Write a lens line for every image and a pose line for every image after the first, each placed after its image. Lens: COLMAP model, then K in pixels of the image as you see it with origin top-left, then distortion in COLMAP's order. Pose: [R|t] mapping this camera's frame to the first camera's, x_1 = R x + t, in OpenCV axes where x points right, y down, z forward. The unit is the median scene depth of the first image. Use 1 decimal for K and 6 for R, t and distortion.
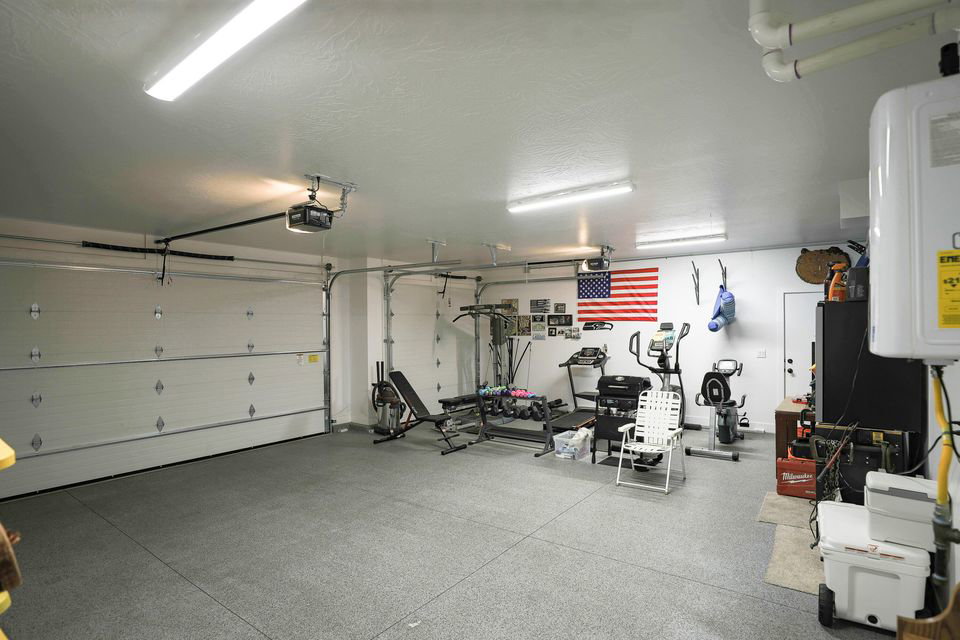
lens RADIAL K [[490.1, 0, 480.0], [0, 490.1, 320.0], [0, 0, 1]] dist [-0.031923, 0.000136]
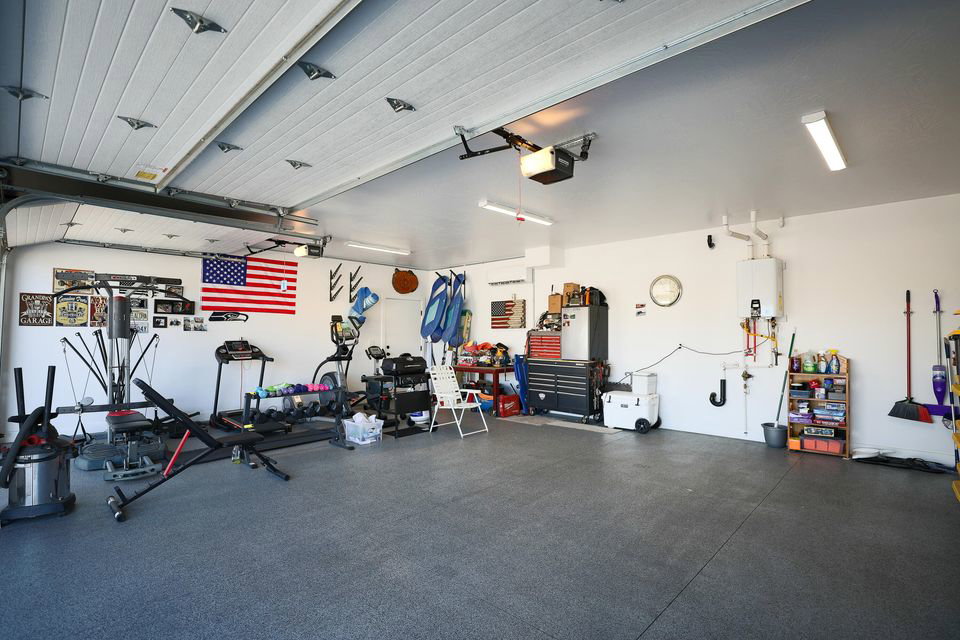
lens RADIAL K [[463.6, 0, 479.6], [0, 463.6, 332.5], [0, 0, 1]] dist [-0.032431, -0.000016]
pose [[0.112860, 0.012841, 0.993528, -0.521624], [-0.016847, 0.999797, -0.011008, 0.042058], [-0.993468, -0.015495, 0.113054, 0.460771]]
